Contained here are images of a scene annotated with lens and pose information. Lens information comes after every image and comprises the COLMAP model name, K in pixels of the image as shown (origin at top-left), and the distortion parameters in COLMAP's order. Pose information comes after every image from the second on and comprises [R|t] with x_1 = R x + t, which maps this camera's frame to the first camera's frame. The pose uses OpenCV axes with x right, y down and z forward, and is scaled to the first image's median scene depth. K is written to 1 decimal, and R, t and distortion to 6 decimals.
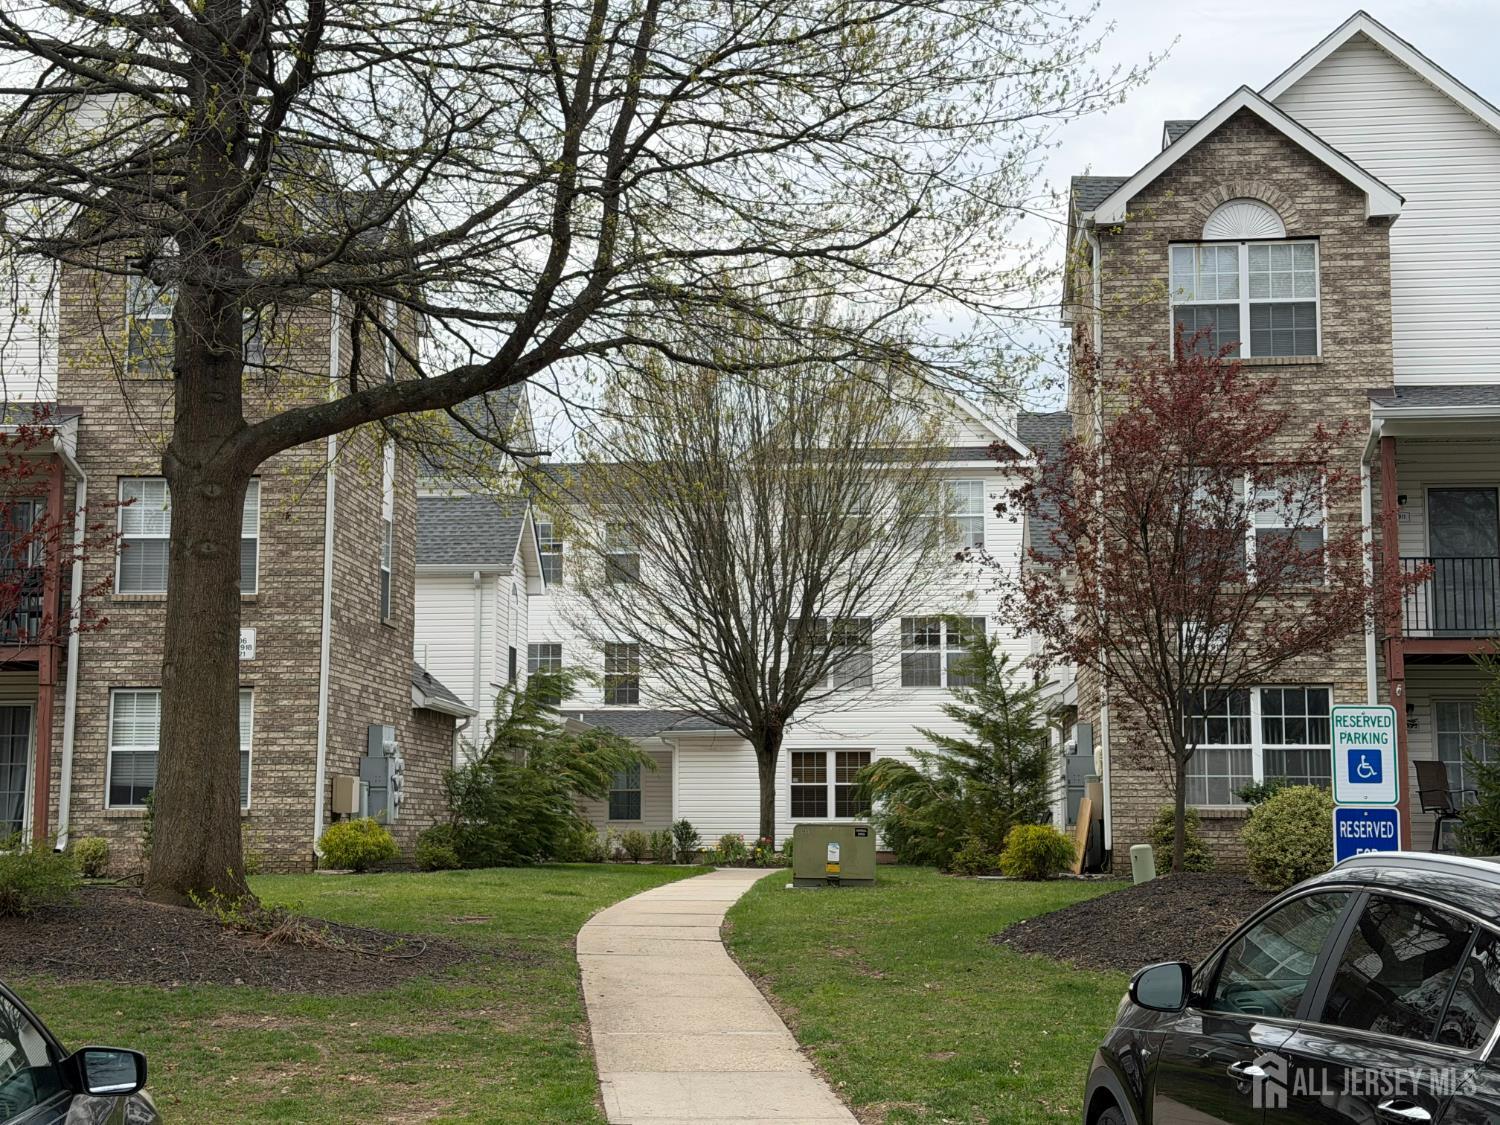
lens RADIAL K [[2179.8, 0, 756.7], [0, 2179.8, 560.8], [0, 0, 1]] dist [0.093247, 0.000000]
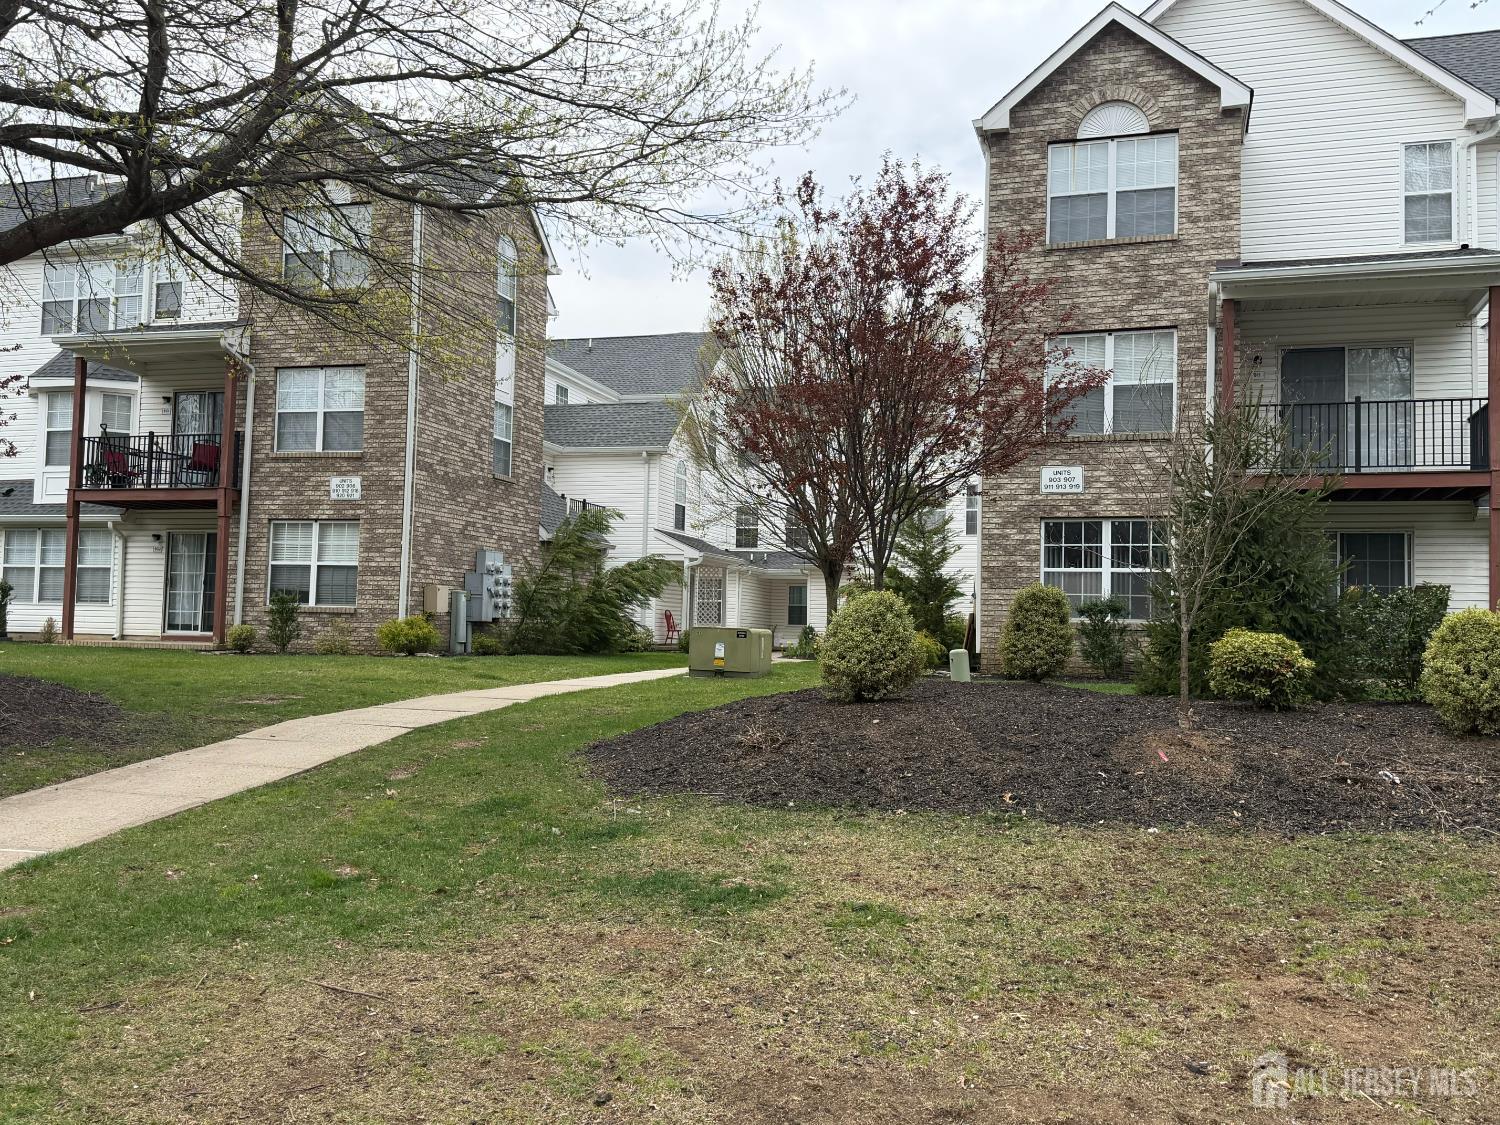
lens RADIAL K [[1306.3, 0, 746.0], [0, 1306.3, 566.1], [0, 0, 1]] dist [0.011679, -0.023140]
pose [[0.971572, 0.010268, -0.236521, 0.197472], [0.006415, 0.997550, 0.069658, 0.031156], [0.236657, -0.069195, 0.969126, 0.262025]]
